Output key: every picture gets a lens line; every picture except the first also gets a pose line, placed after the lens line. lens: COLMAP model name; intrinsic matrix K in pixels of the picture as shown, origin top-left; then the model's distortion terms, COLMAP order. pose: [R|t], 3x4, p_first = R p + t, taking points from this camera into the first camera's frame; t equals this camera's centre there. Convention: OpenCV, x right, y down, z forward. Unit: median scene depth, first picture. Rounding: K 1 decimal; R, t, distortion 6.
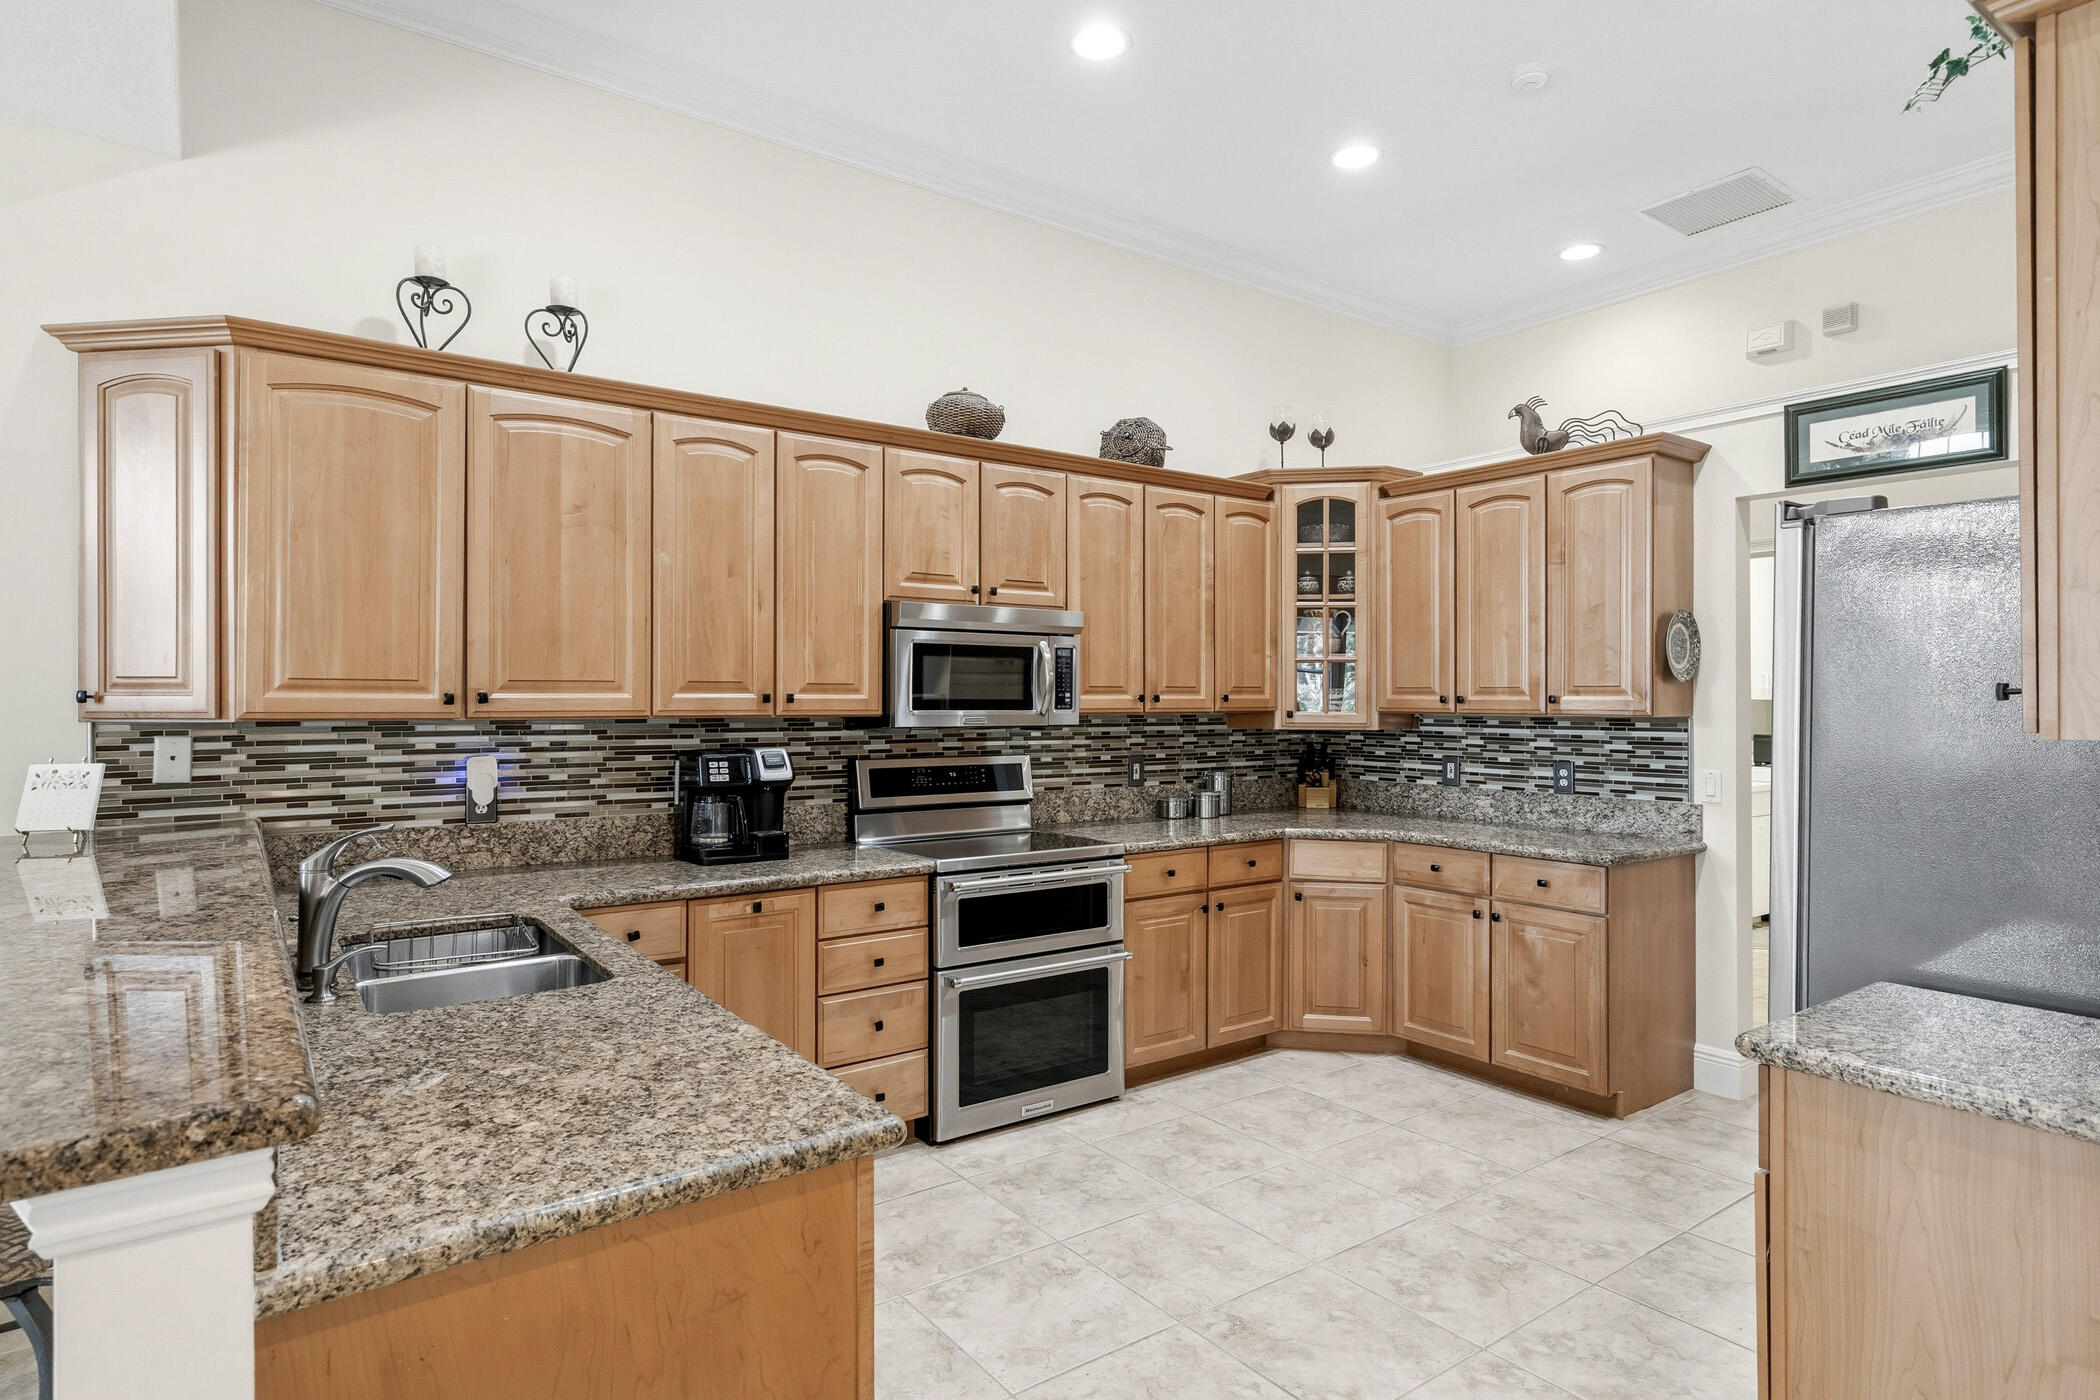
lens RADIAL K [[1095.9, 0, 1031.8], [0, 1095.9, 694.0], [0, 0, 1]] dist [0.009374, -0.001836]
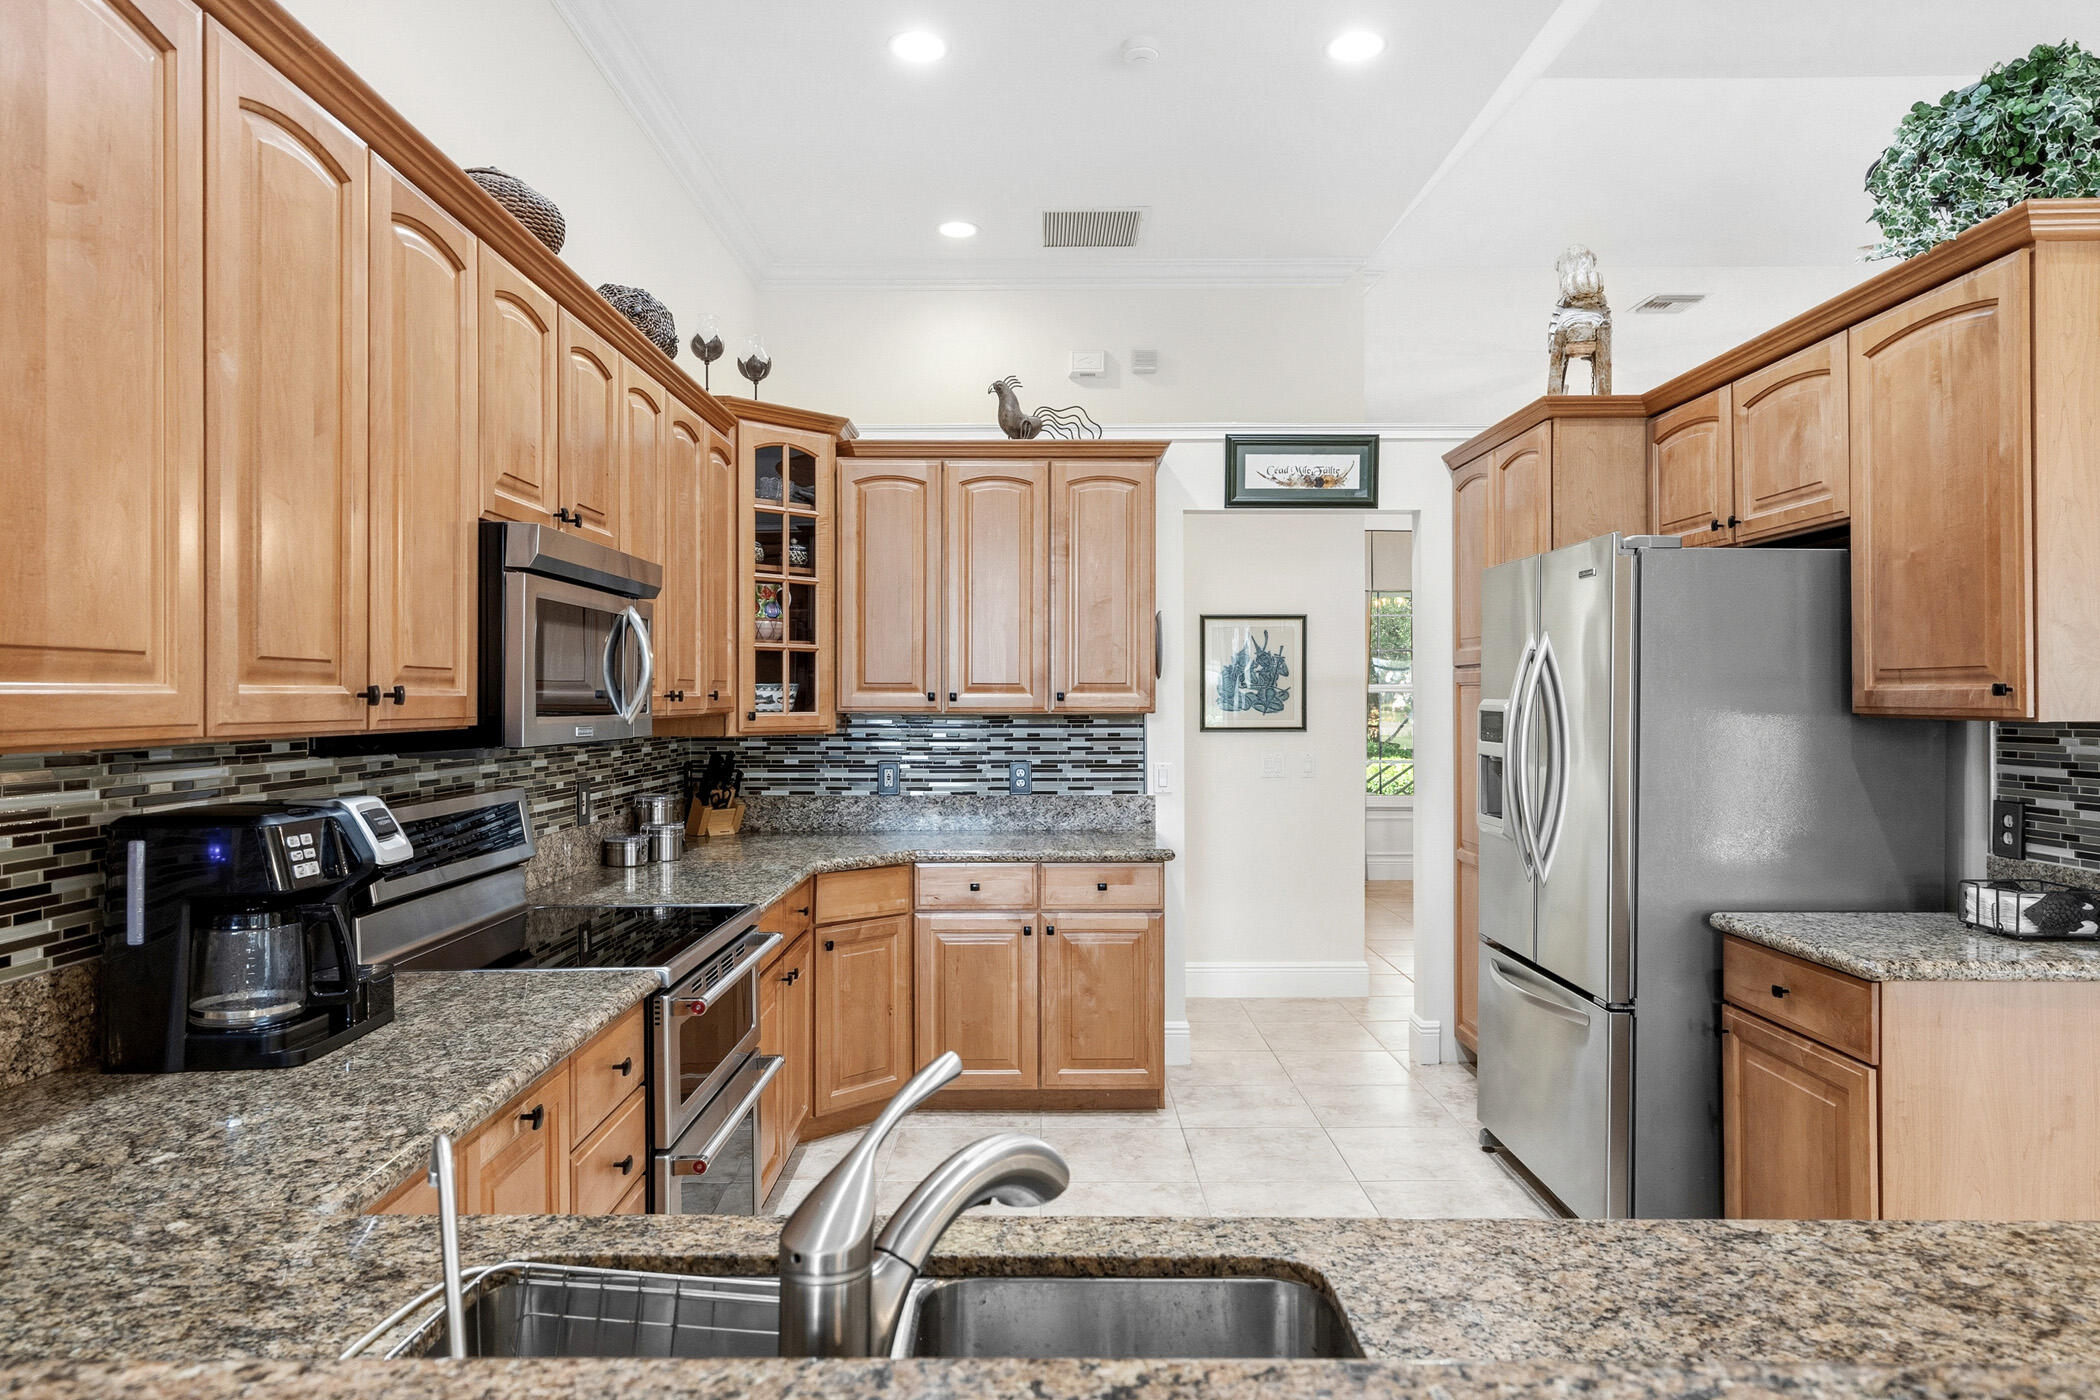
lens RADIAL K [[1265.0, 0, 1027.6], [0, 1265.0, 694.6], [0, 0, 1]] dist [0.005449, 0.002413]
pose [[0.594116, -0.000183, 0.804379, -0.429818], [-0.001534, 0.999998, 0.001361, 0.001743], [-0.804378, -0.002043, 0.594115, 0.359187]]
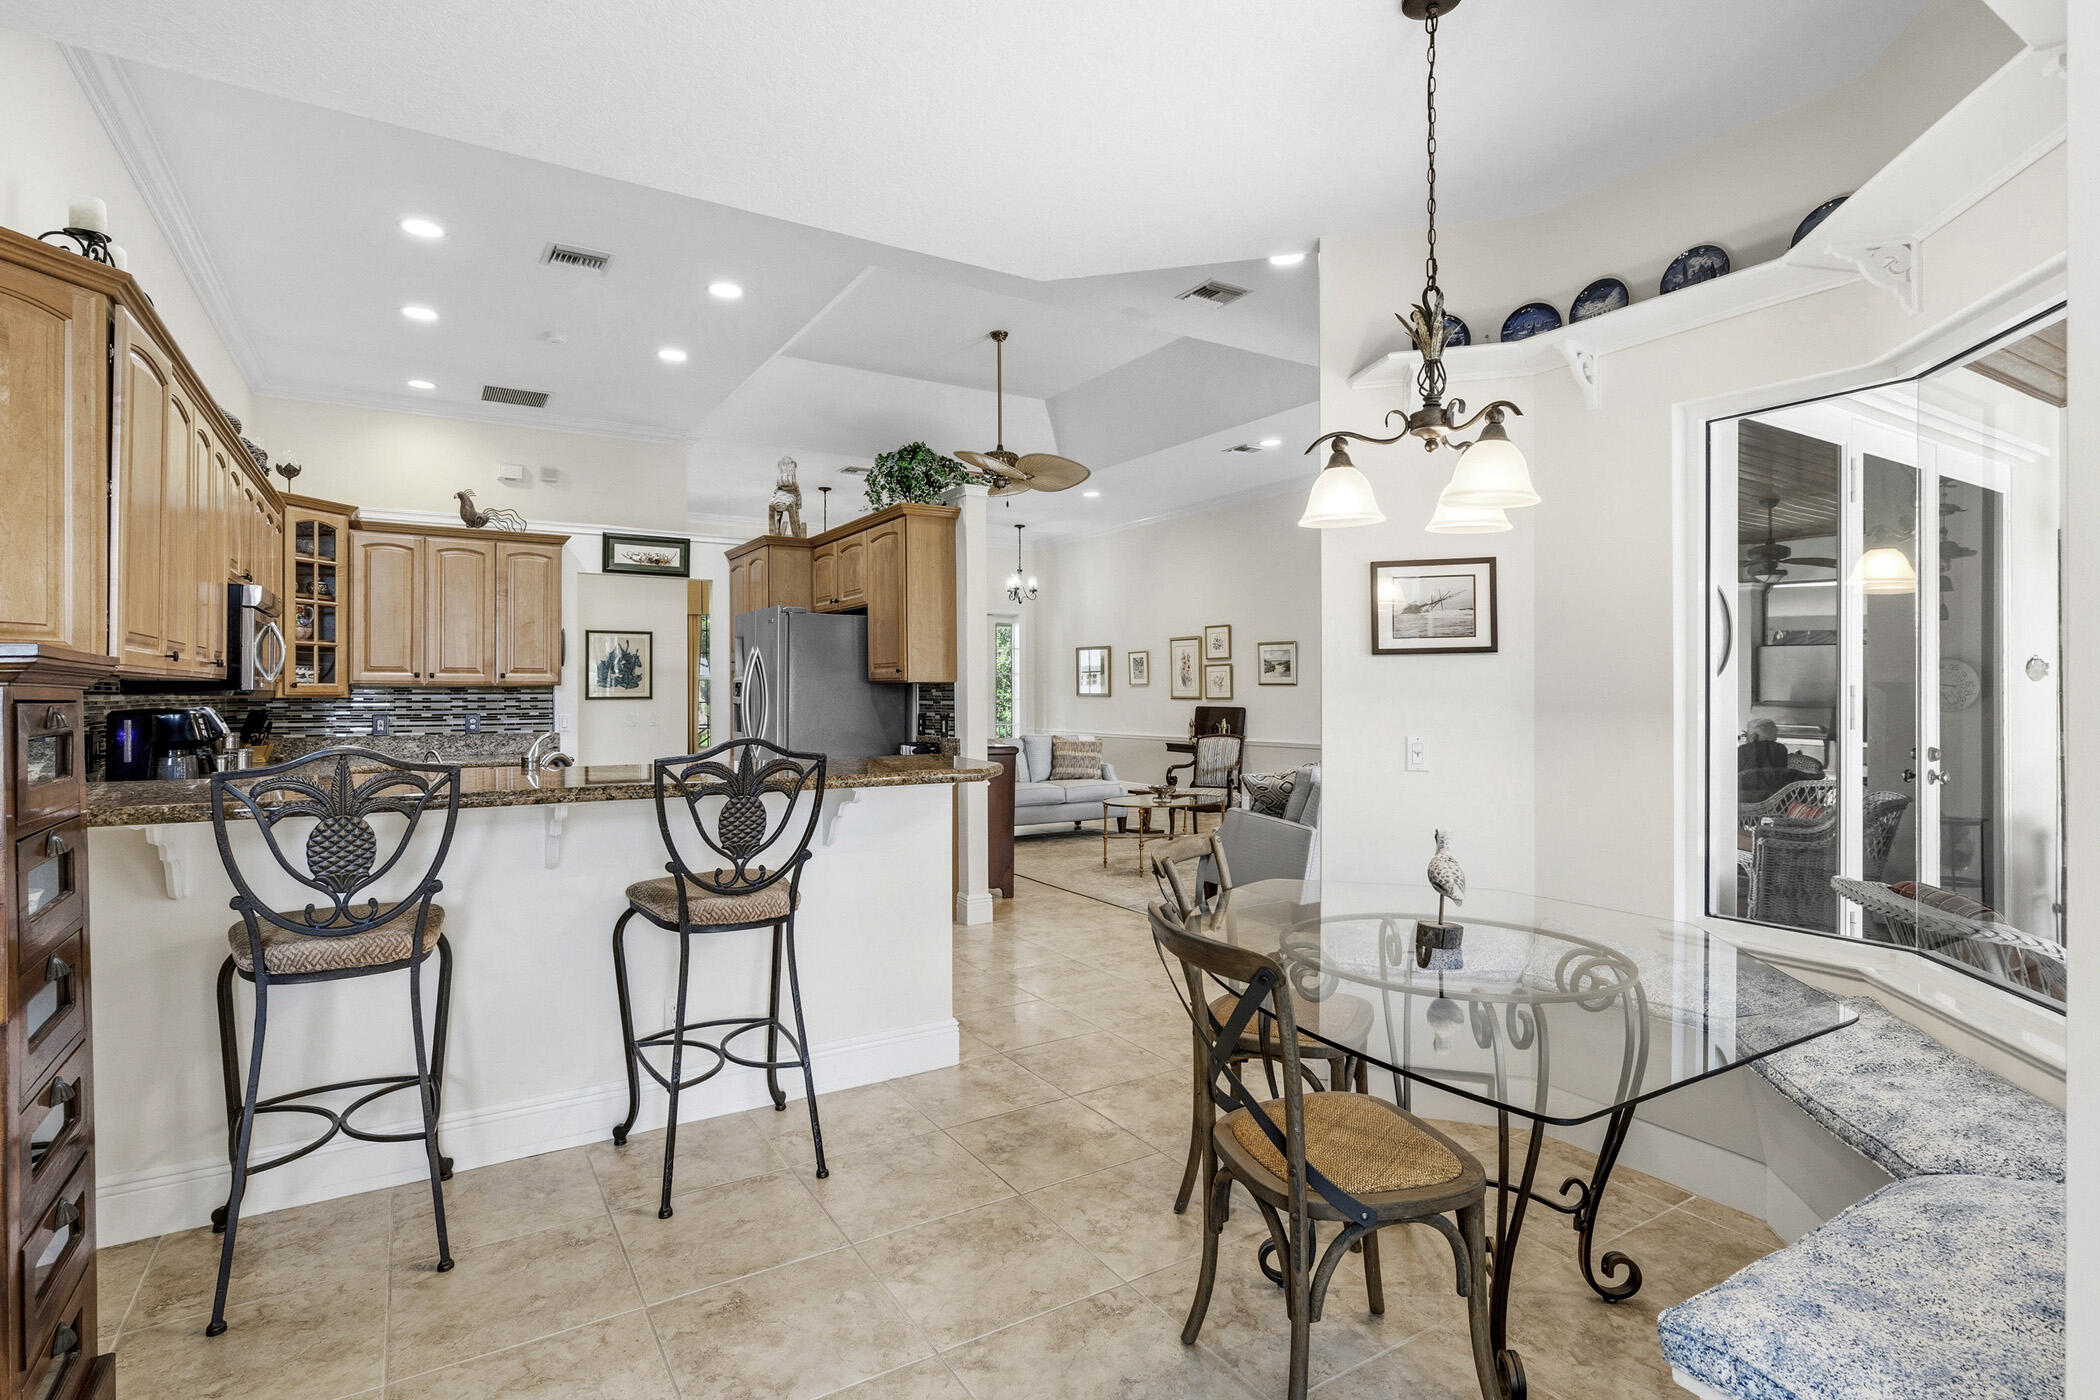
lens RADIAL K [[1033.3, 0, 1049.5], [0, 1033.3, 689.9], [0, 0, 1]] dist [-0.000173, 0.000545]
pose [[0.069645, 0.000657, 0.997572, -1.057448], [-0.002577, 0.999997, -0.000479, 0.025787], [-0.997569, -0.002538, 0.069646, 0.038293]]
